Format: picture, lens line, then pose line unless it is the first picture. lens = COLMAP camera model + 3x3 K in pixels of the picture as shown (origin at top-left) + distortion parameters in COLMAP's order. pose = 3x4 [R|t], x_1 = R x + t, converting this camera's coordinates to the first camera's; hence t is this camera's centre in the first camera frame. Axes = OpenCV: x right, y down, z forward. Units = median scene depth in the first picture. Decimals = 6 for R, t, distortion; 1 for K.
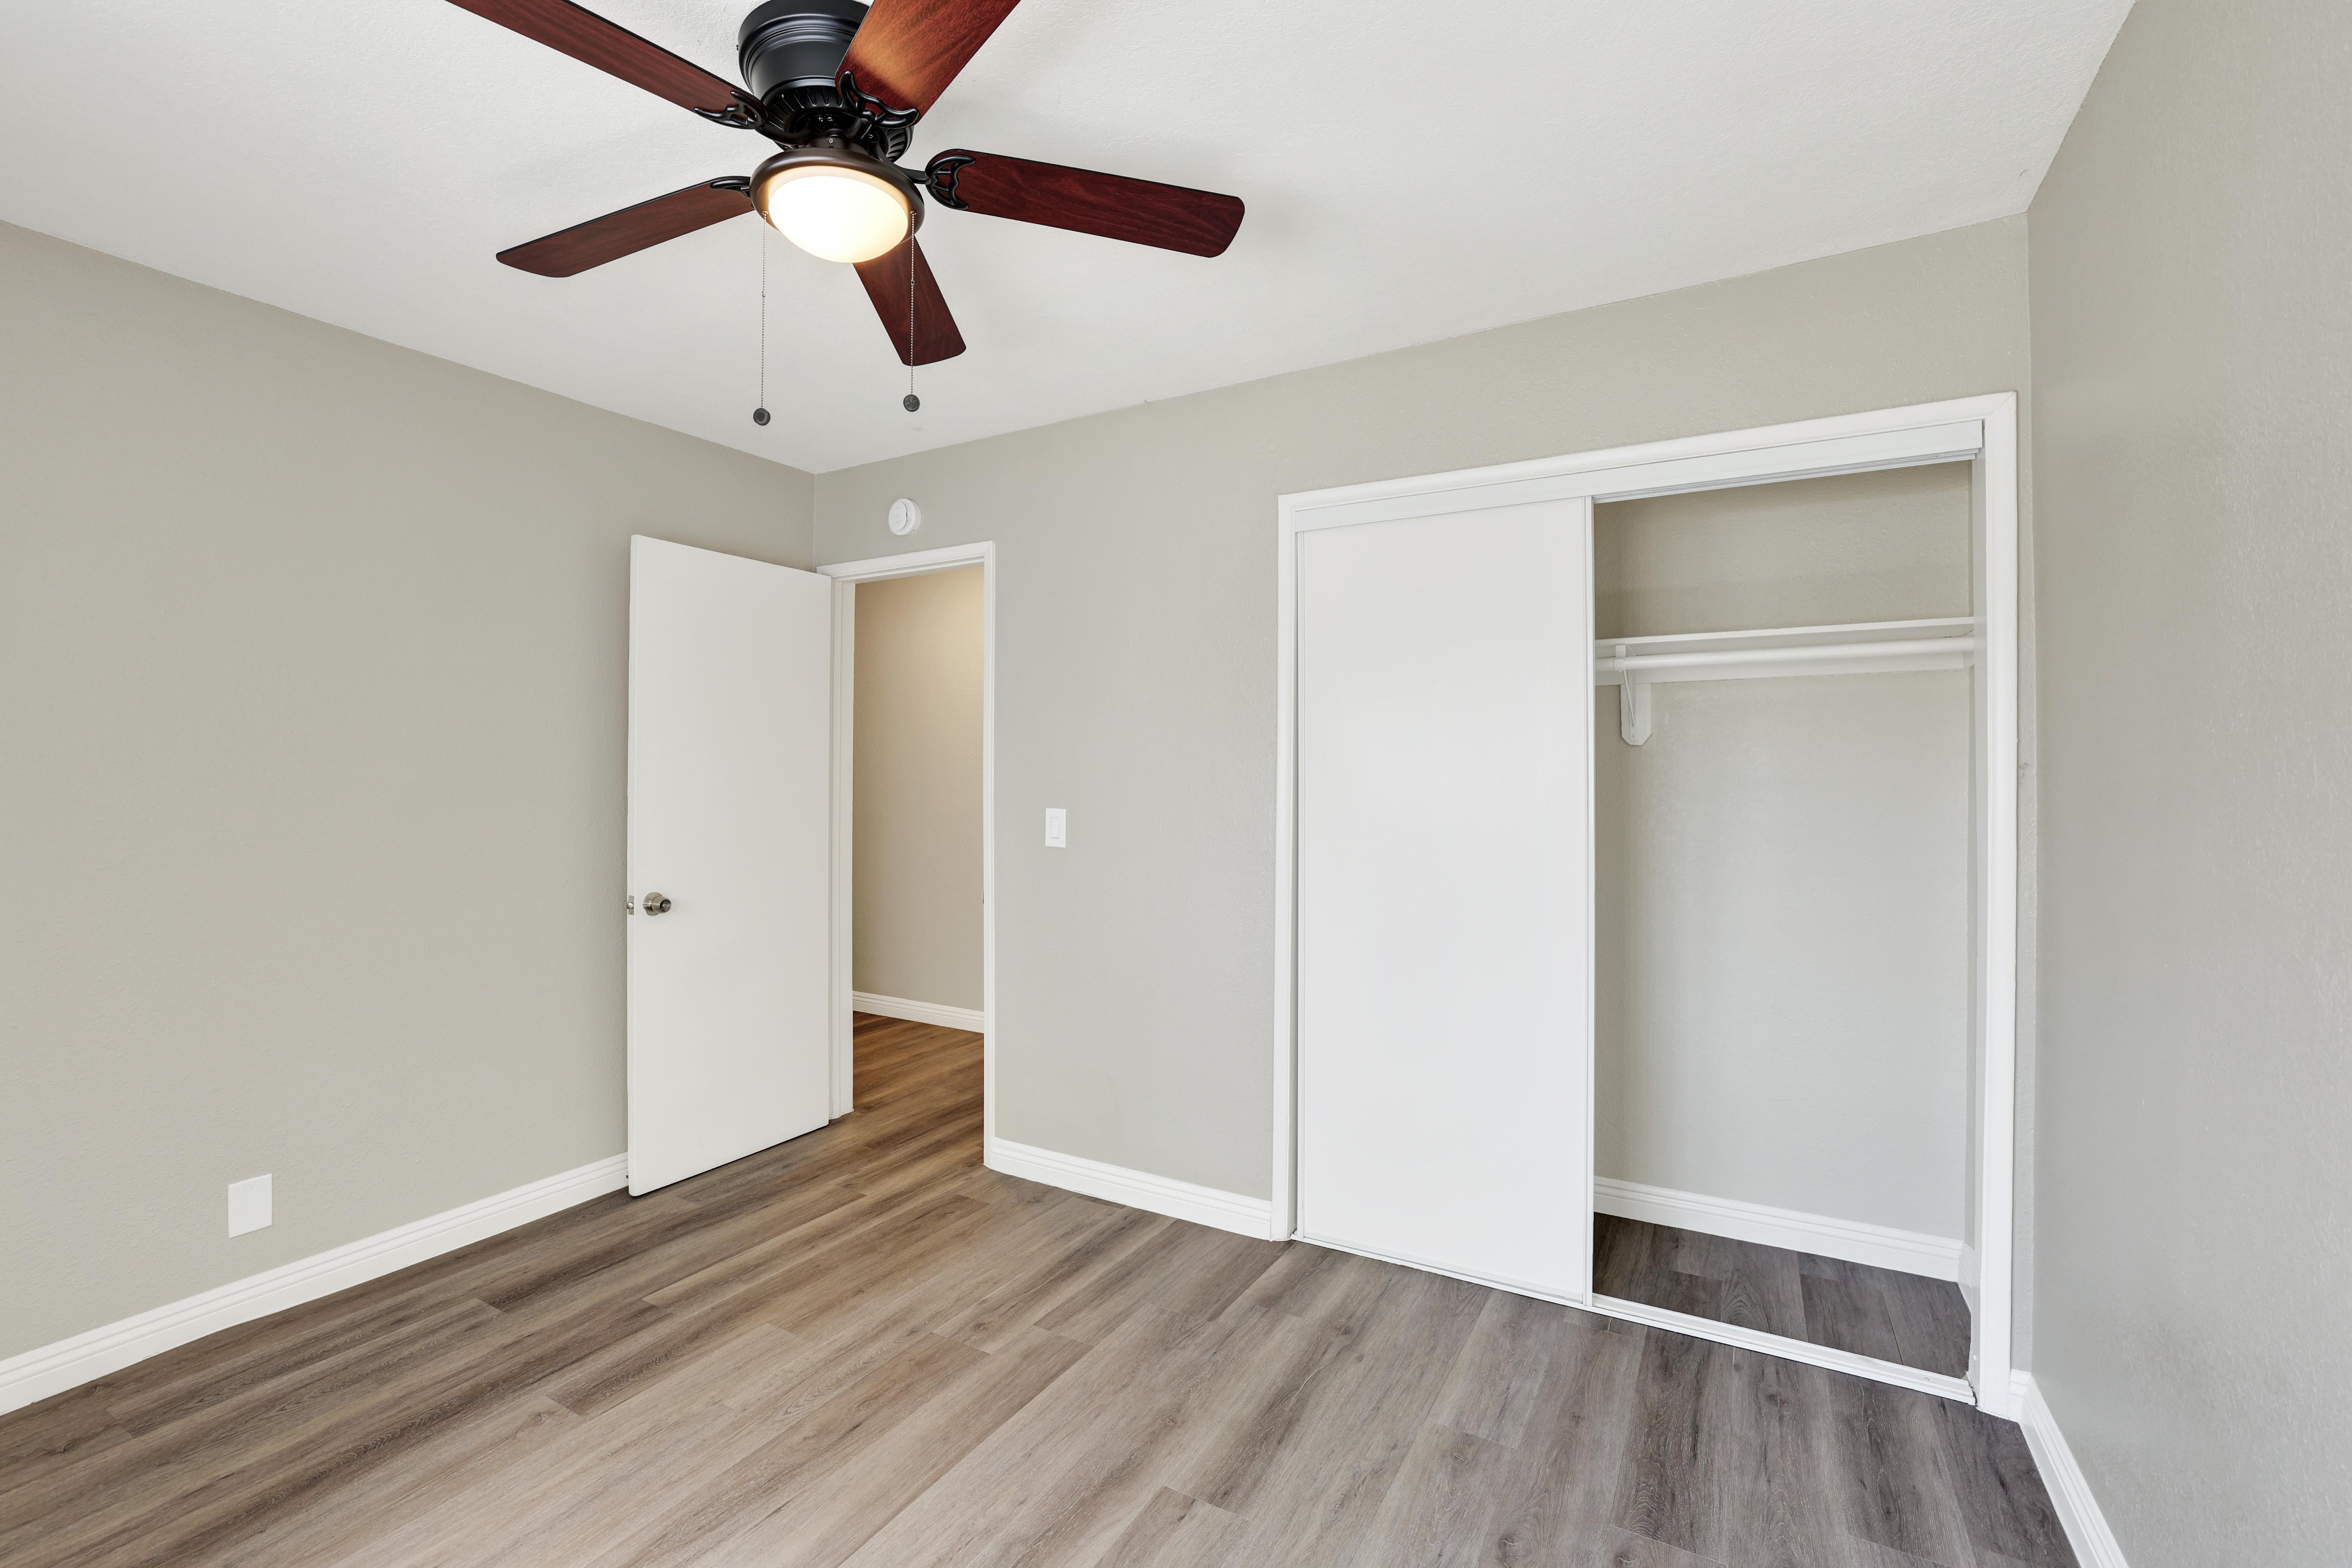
lens RADIAL K [[1000.3, 0, 1179.4], [0, 1000.3, 761.8], [0, 0, 1]] dist [-0.029847, 0.006842]
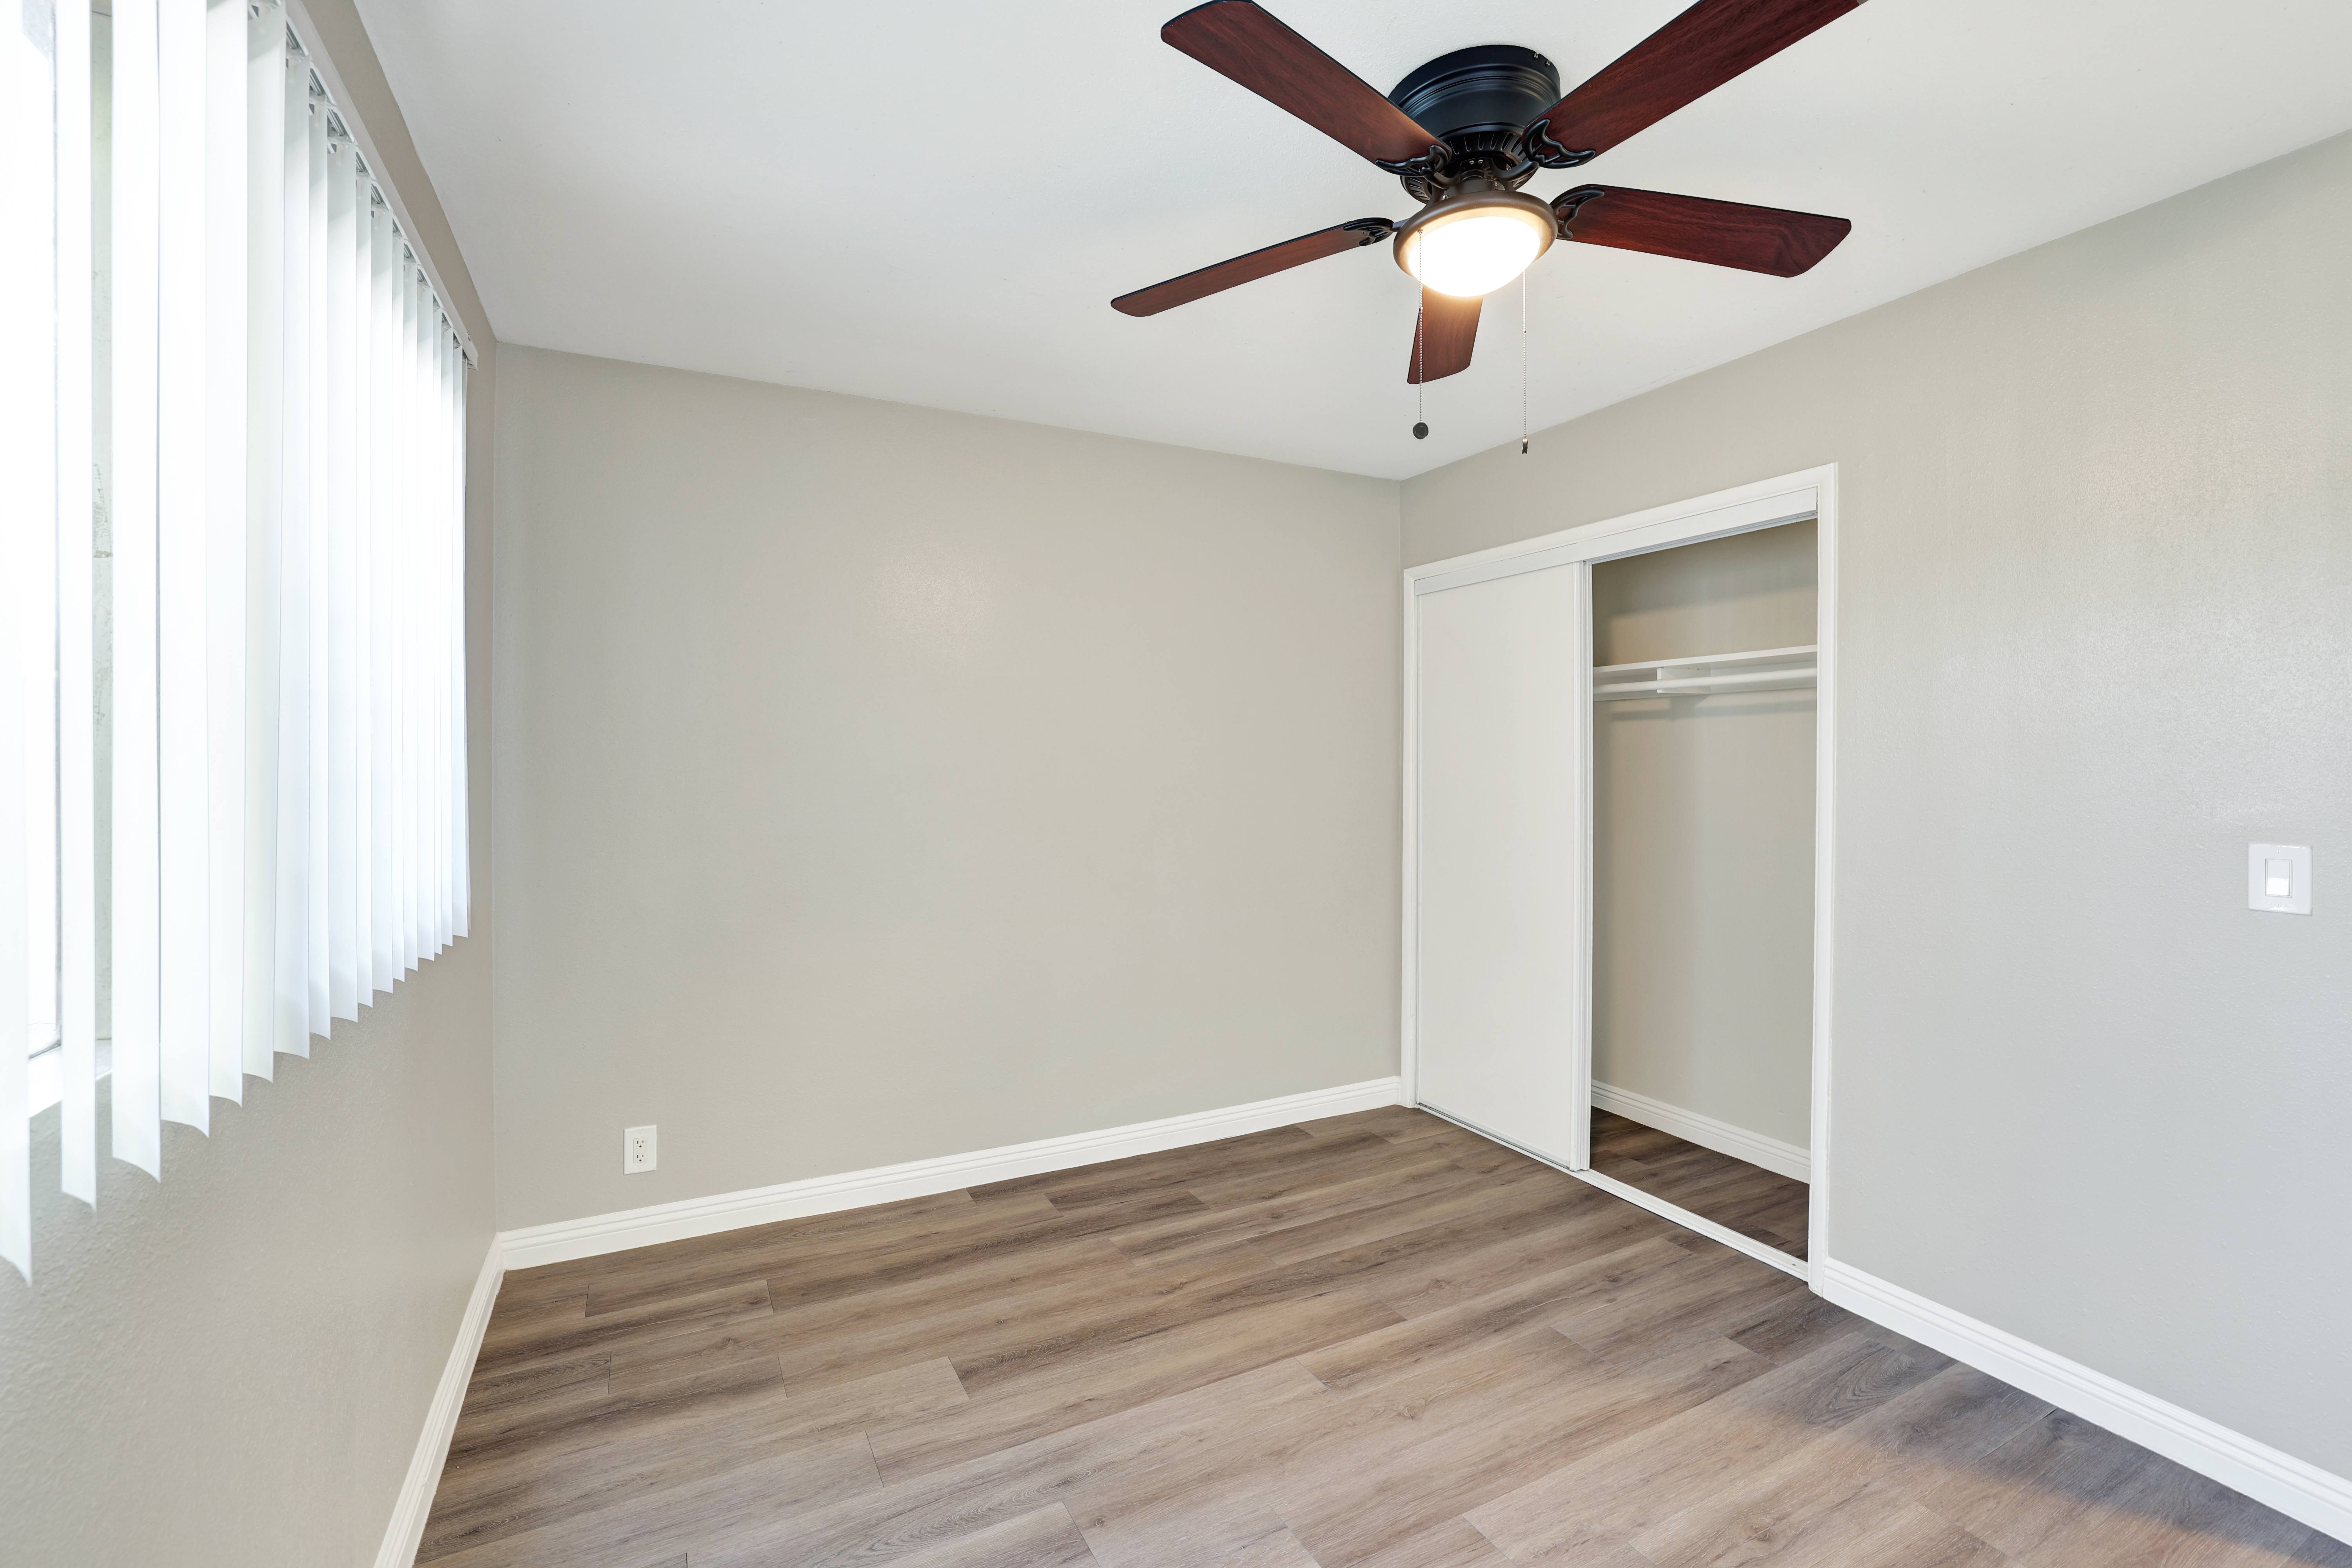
lens RADIAL K [[1000.3, 0, 1176.9], [0, 1000.3, 774.6], [0, 0, 1]] dist [-0.029847, 0.006842]
pose [[0.843936, 0.013906, -0.536264, 0.654347], [-0.007069, 0.999865, 0.014803, 0.001063], [0.536398, -0.008702, 0.843920, -0.398053]]
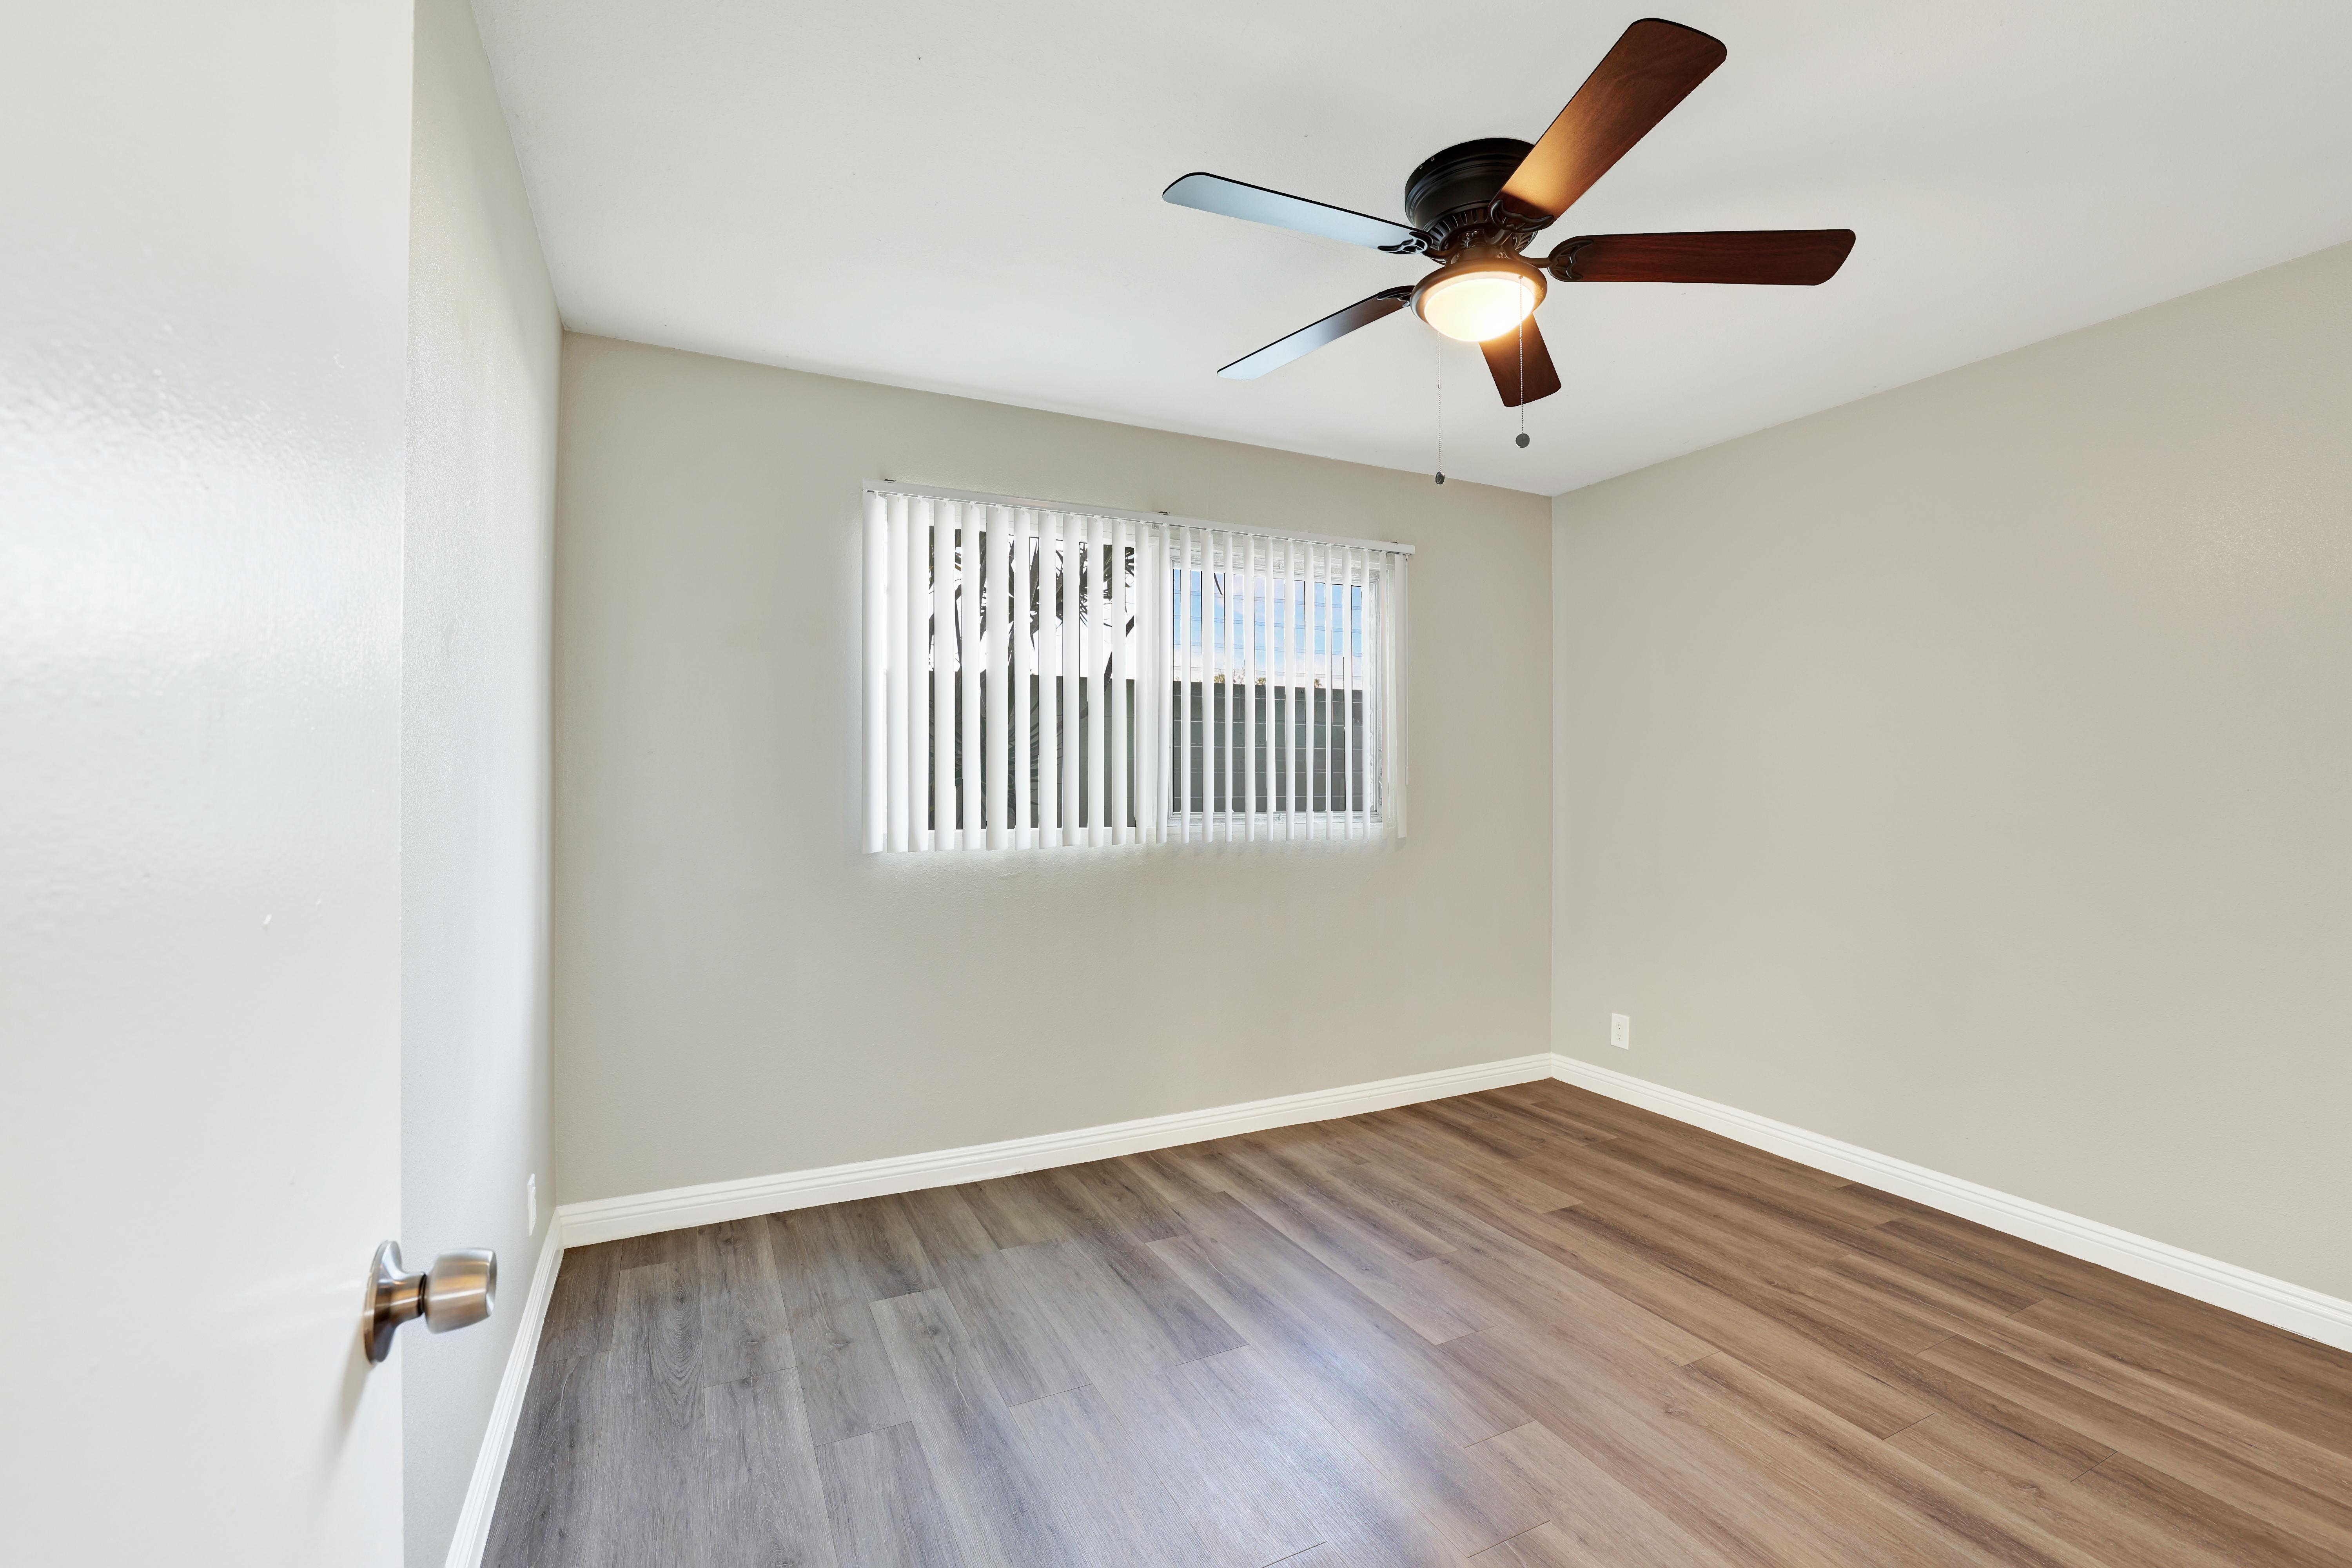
lens RADIAL K [[1000.3, 0, 1176.0], [0, 1000.3, 775.1], [0, 0, 1]] dist [-0.029847, 0.006842]
pose [[-0.553769, 0.002272, -0.832667, 3.815267], [0.004750, 0.999989, -0.000430, 0.181448], [0.832656, -0.004193, -0.553774, 4.333665]]
